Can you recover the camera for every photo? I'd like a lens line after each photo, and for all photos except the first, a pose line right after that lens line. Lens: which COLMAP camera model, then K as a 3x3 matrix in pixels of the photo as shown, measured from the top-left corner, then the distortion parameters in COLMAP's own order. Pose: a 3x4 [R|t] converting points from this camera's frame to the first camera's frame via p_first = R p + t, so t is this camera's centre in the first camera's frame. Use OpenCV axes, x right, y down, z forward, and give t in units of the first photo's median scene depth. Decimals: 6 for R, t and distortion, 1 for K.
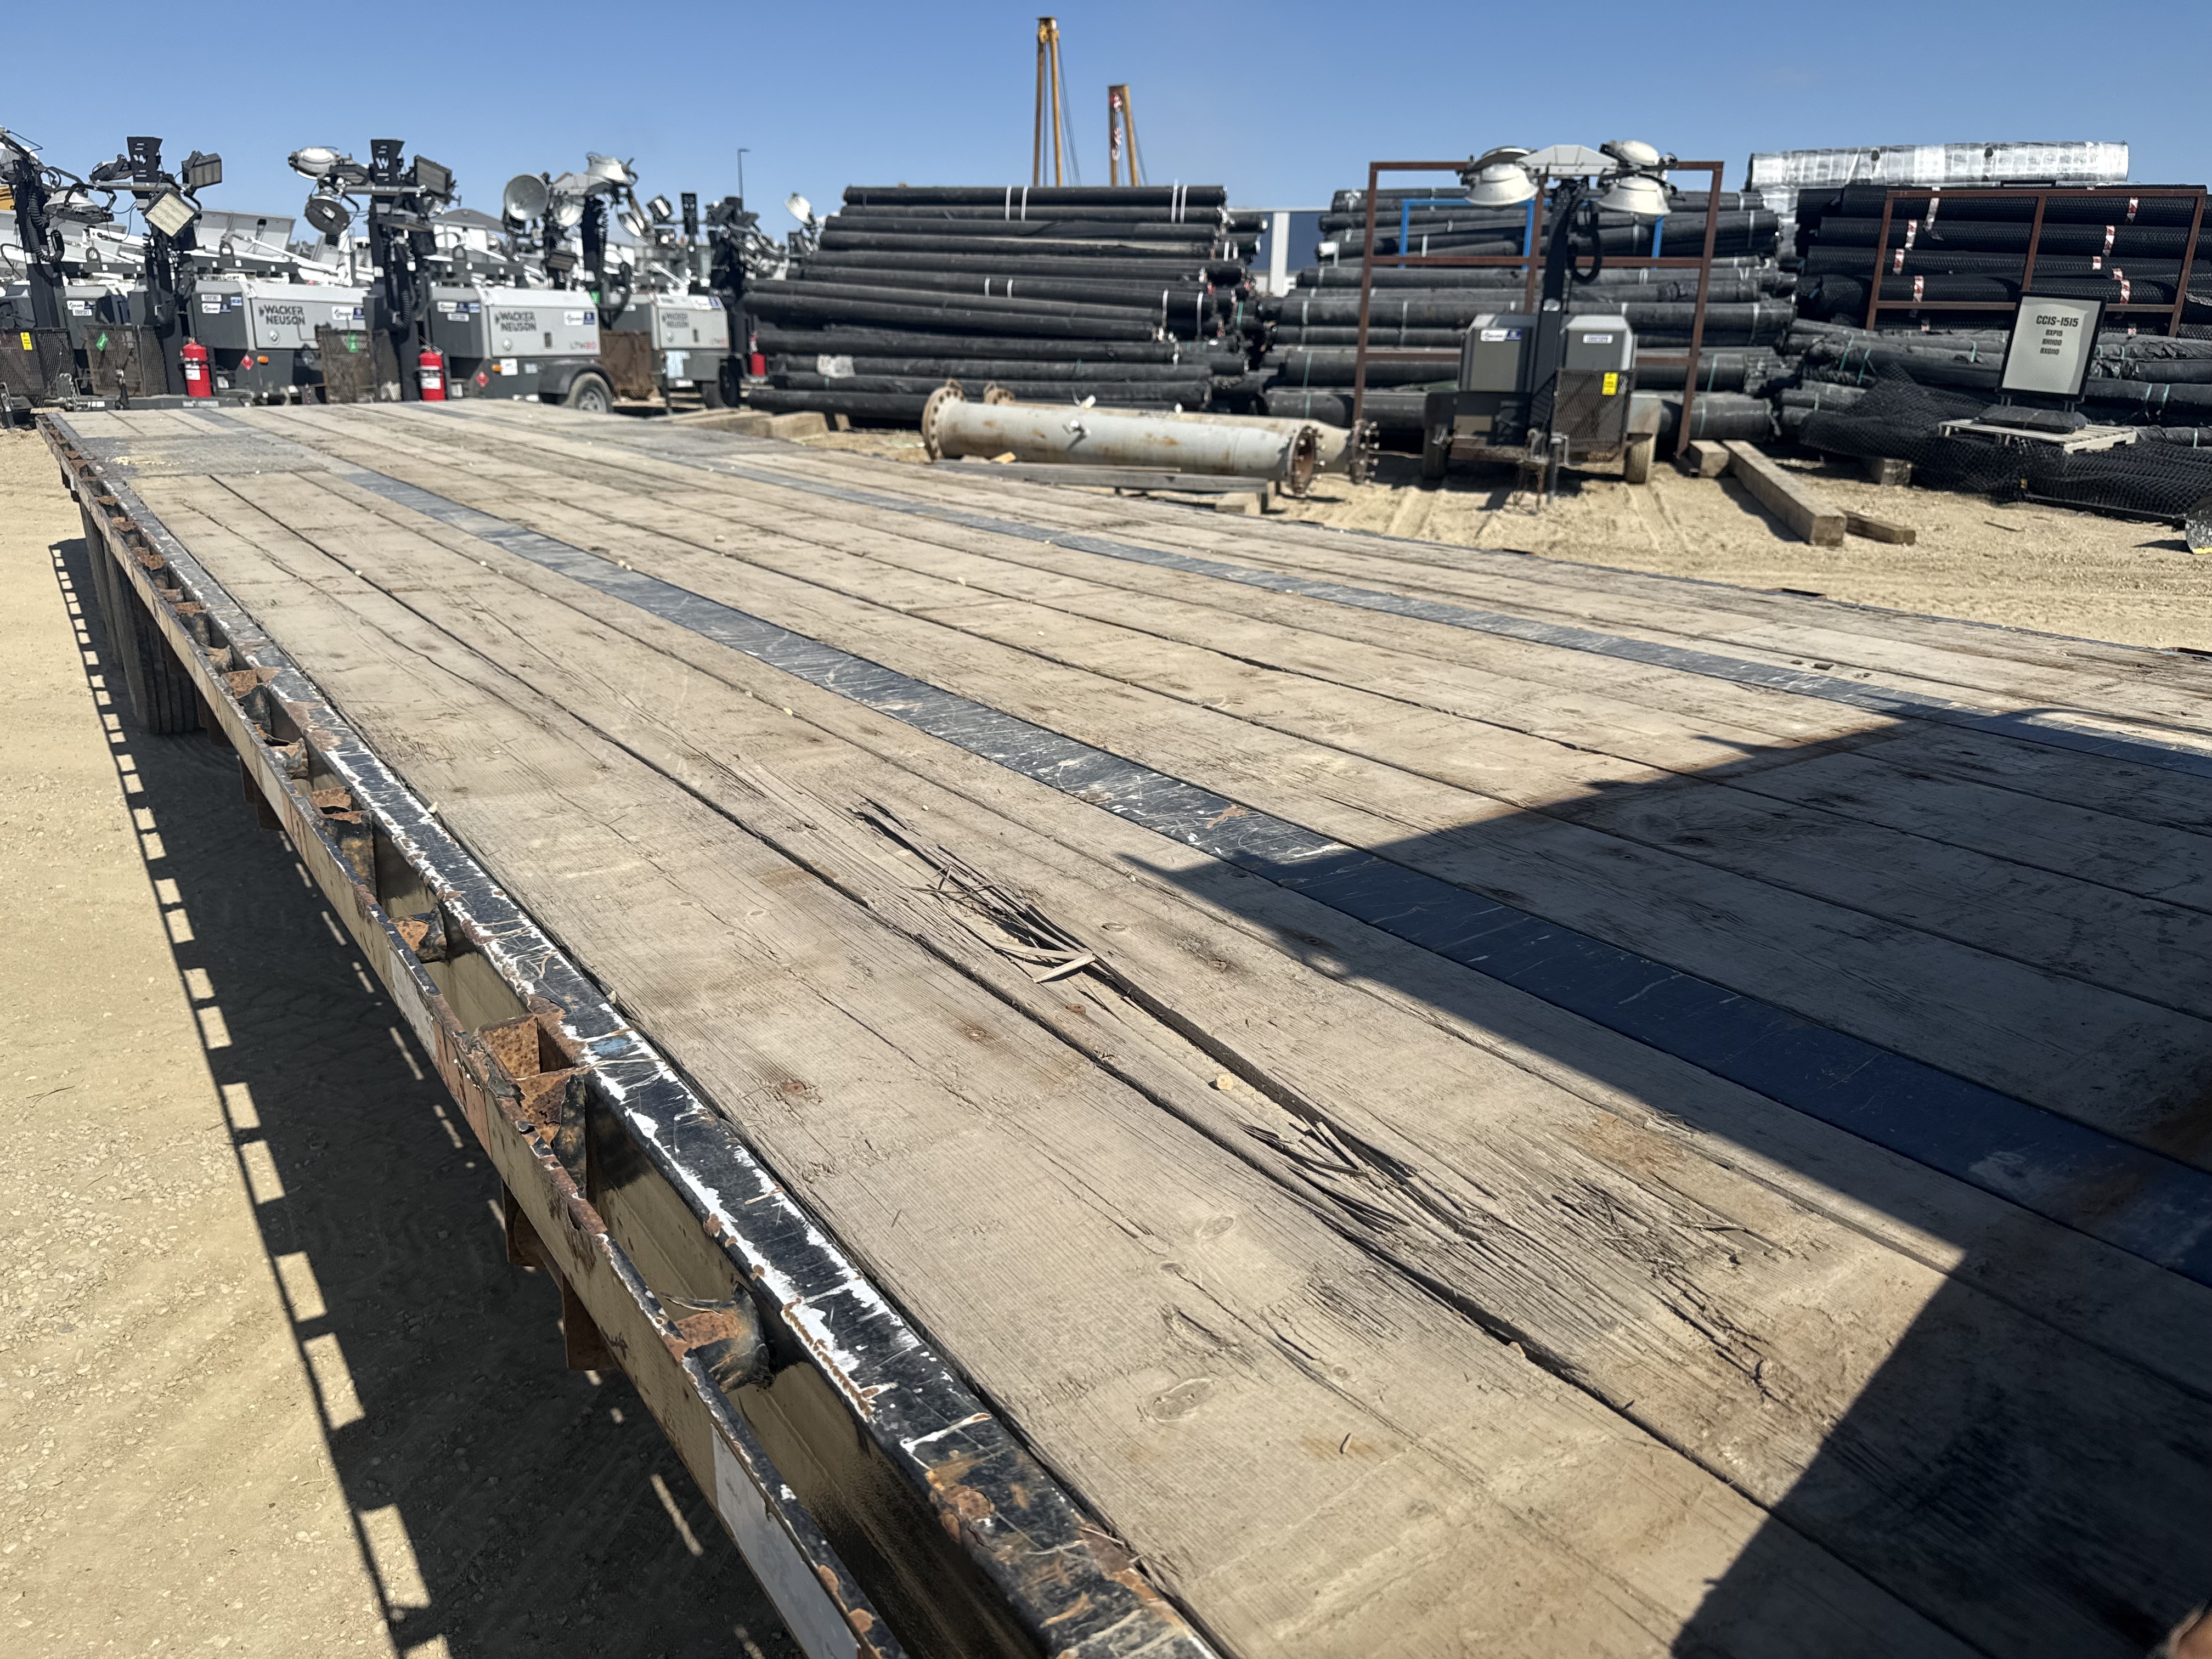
lens RADIAL K [[1558.3, 0, 1112.2], [0, 1558.3, 842.5], [0, 0, 1]] dist [0.070178, -0.100072]
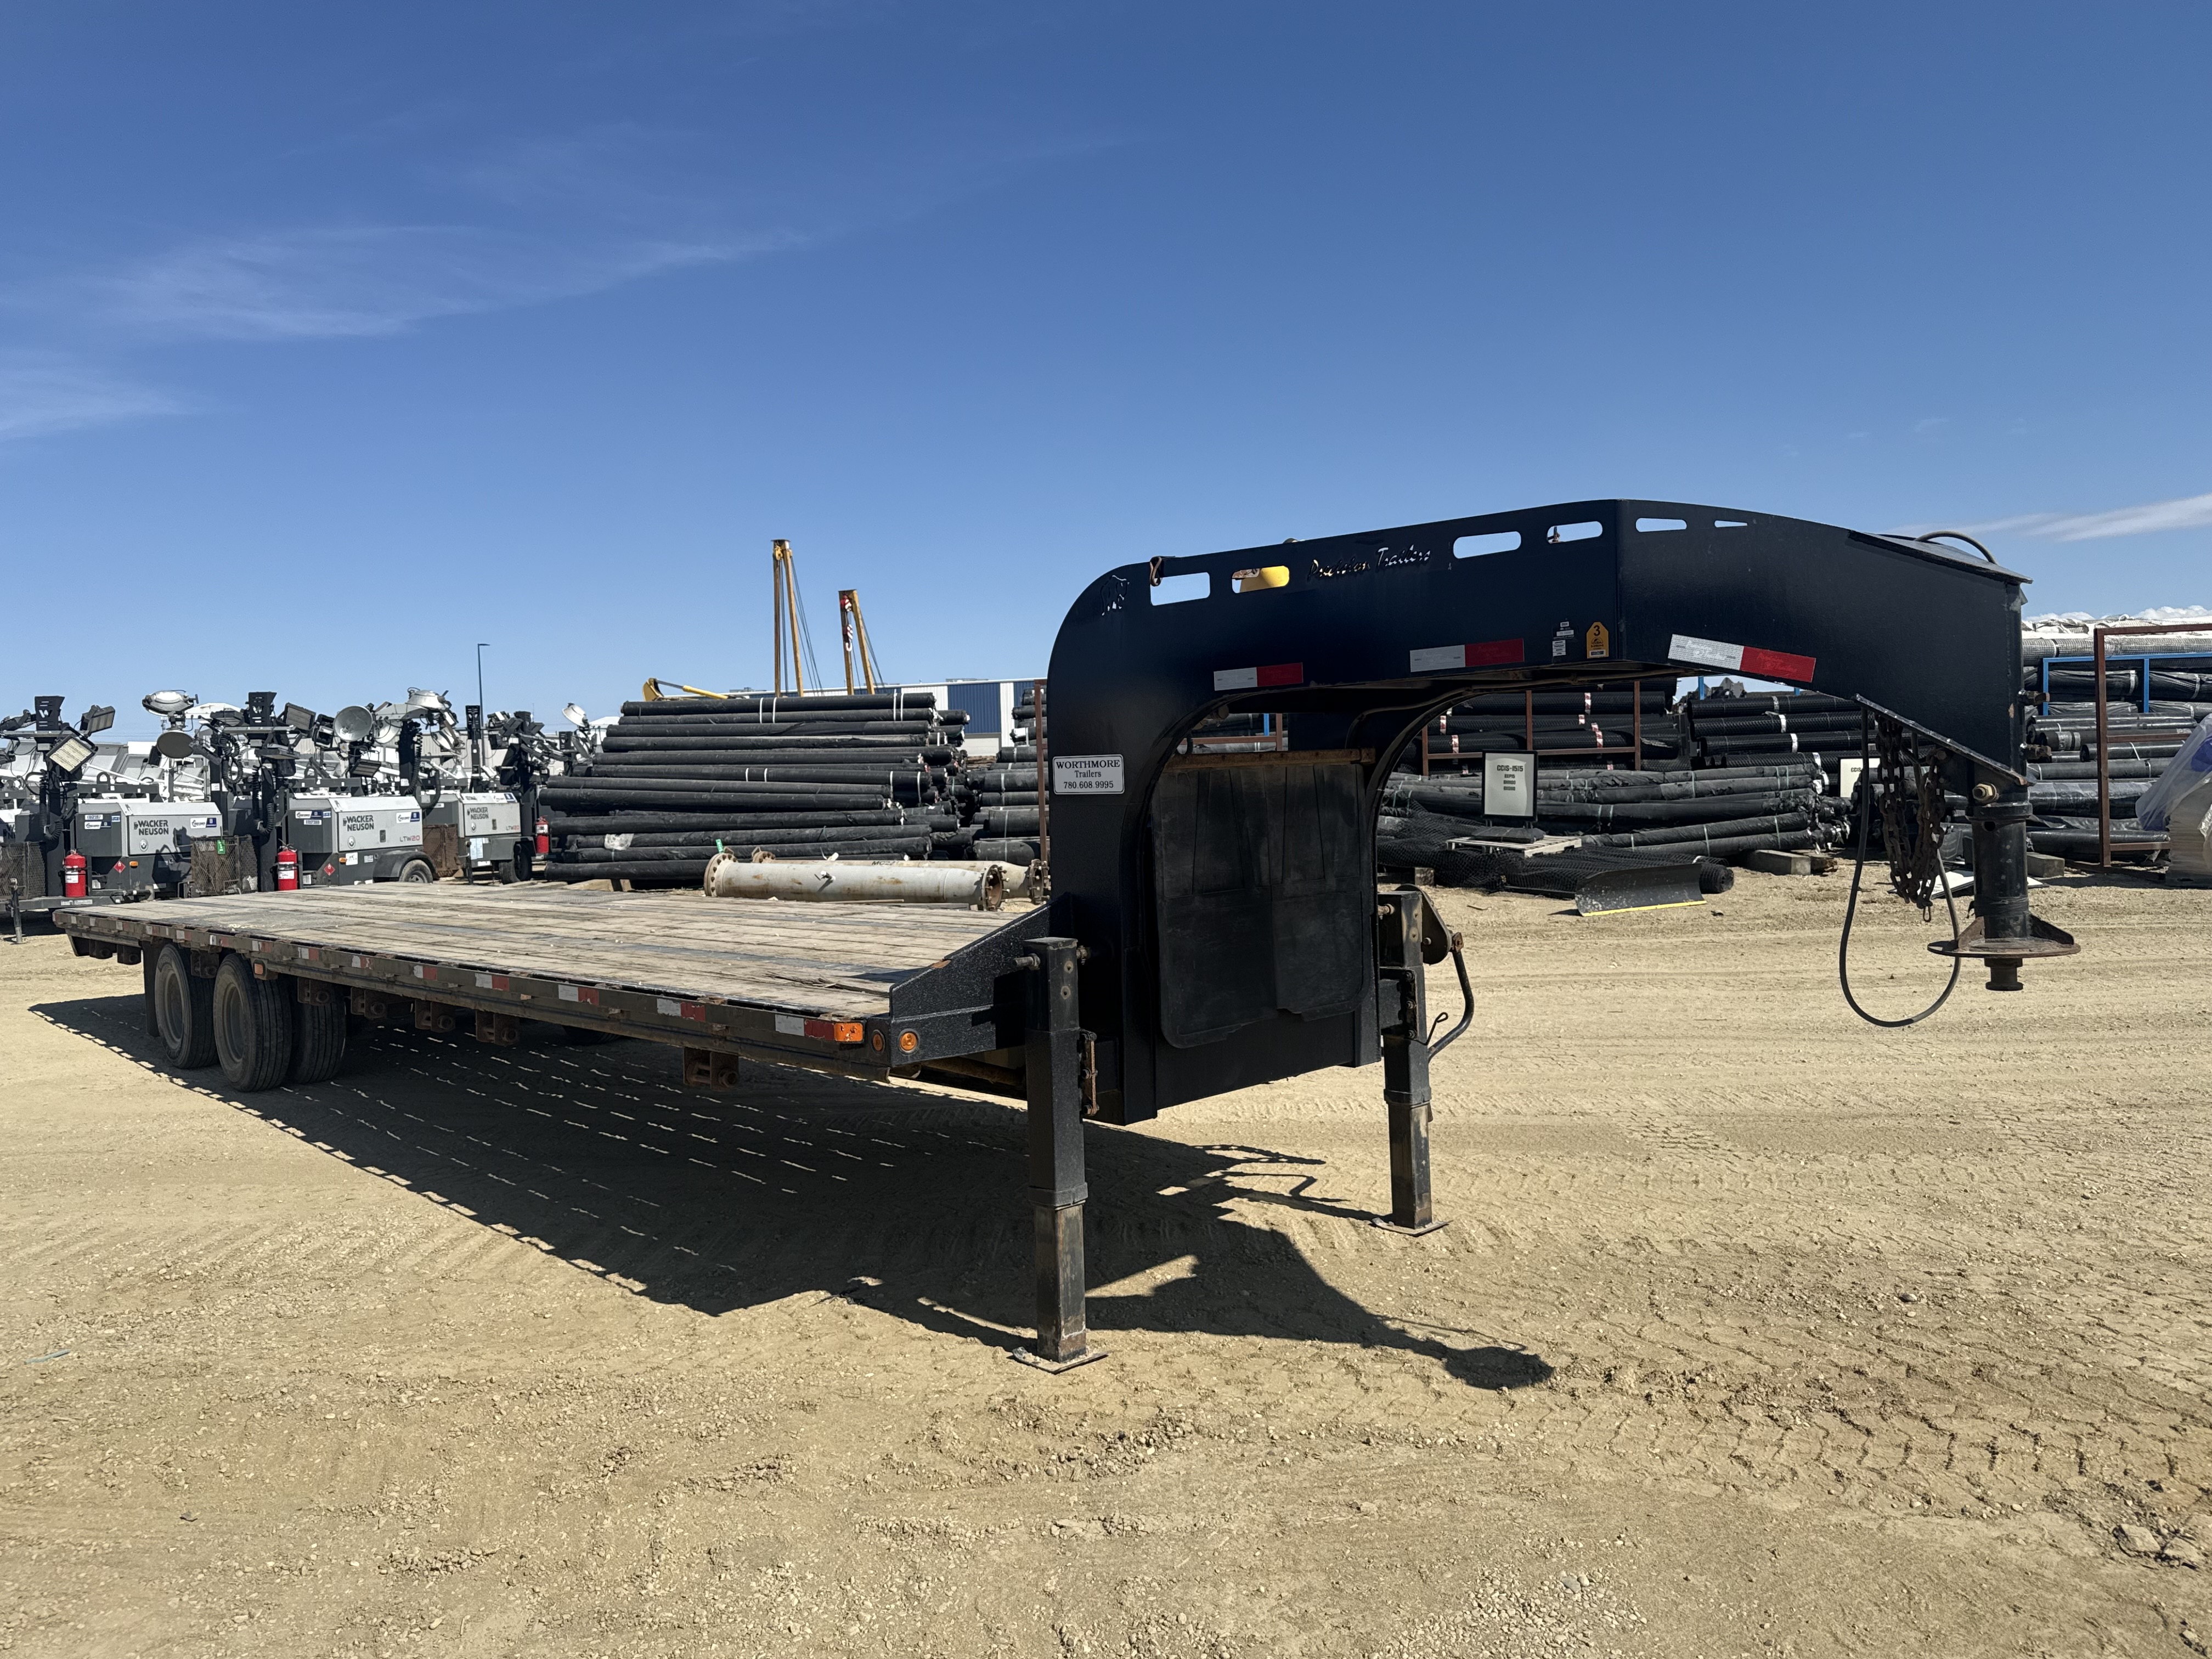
lens RADIAL K [[1597.5, 0, 1104.0], [0, 1597.5, 819.5], [0, 0, 1]] dist [0.164073, -0.288299]
pose [[0.987055, -0.051321, 0.151948, 0.004747], [0.093104, 0.954792, -0.282319, 0.071267], [-0.130590, 0.292811, 0.947211, -0.249813]]
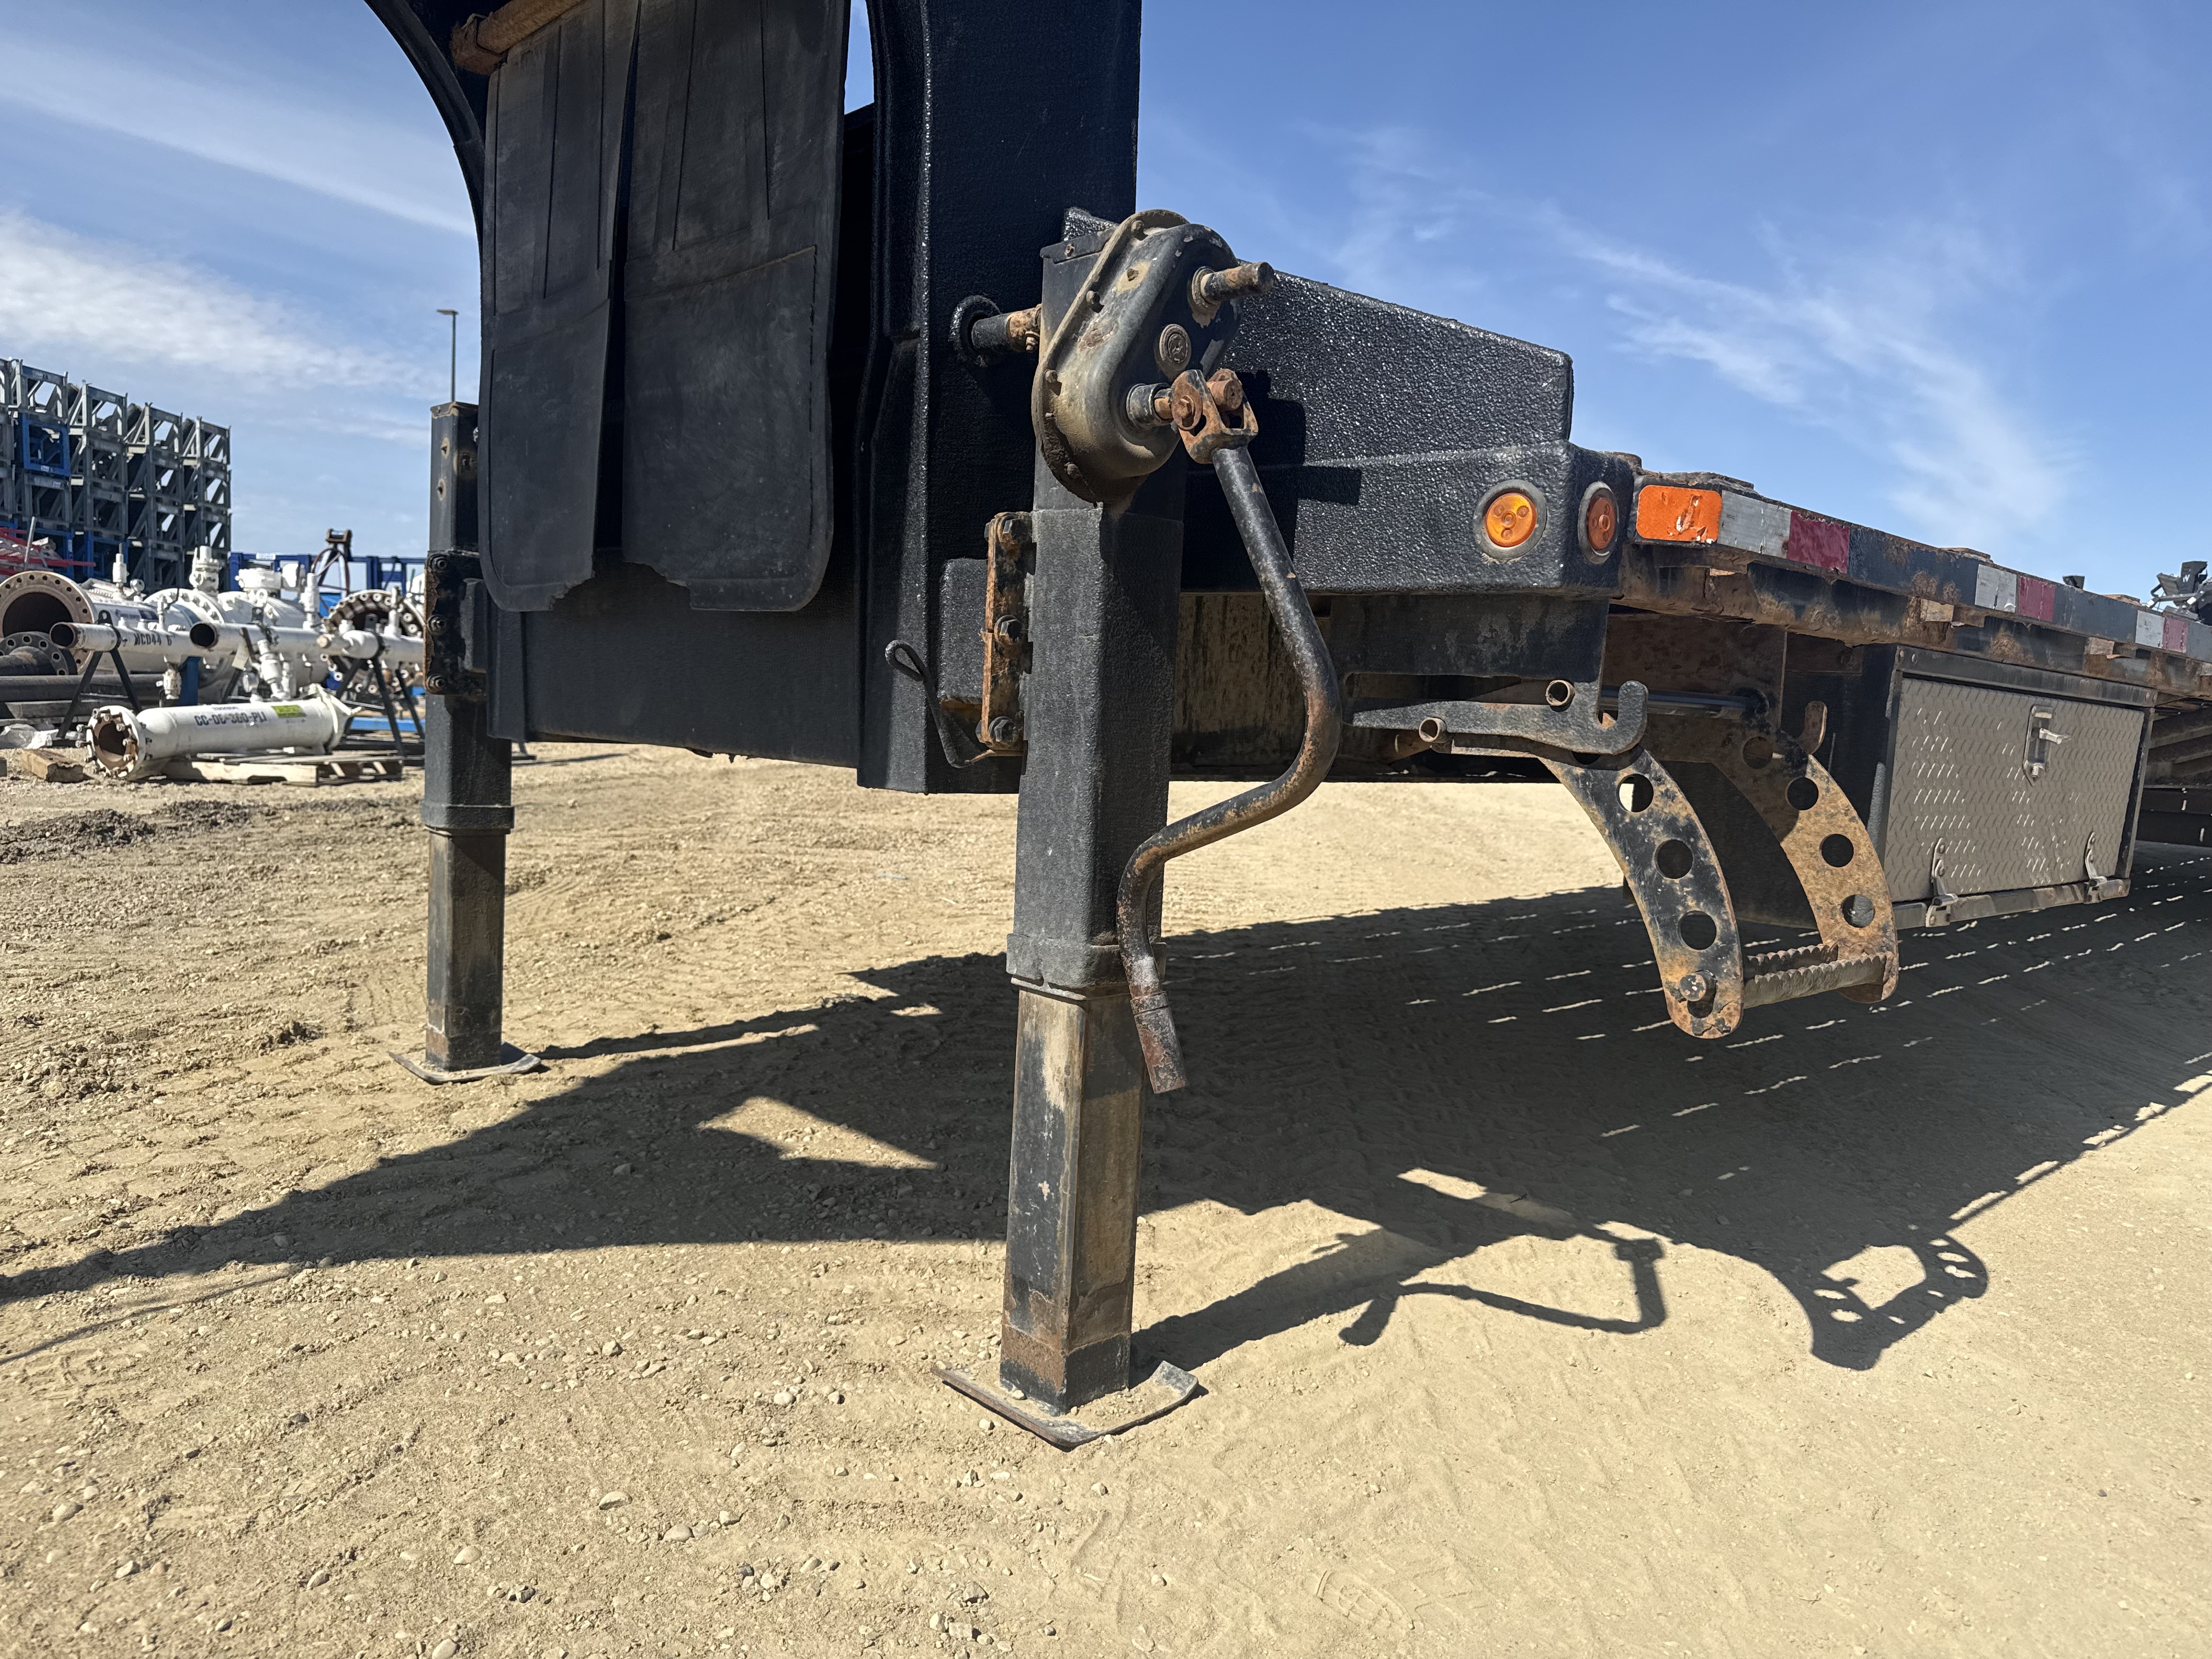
lens RADIAL K [[1569.5, 0, 1106.0], [0, 1569.5, 829.5], [0, 0, 1]] dist [0.076358, -0.117666]
pose [[0.142144, 0.083600, -0.986309, 0.218810], [-0.360369, 0.932416, 0.027096, 0.024626], [0.921916, 0.351584, 0.162664, 0.073286]]
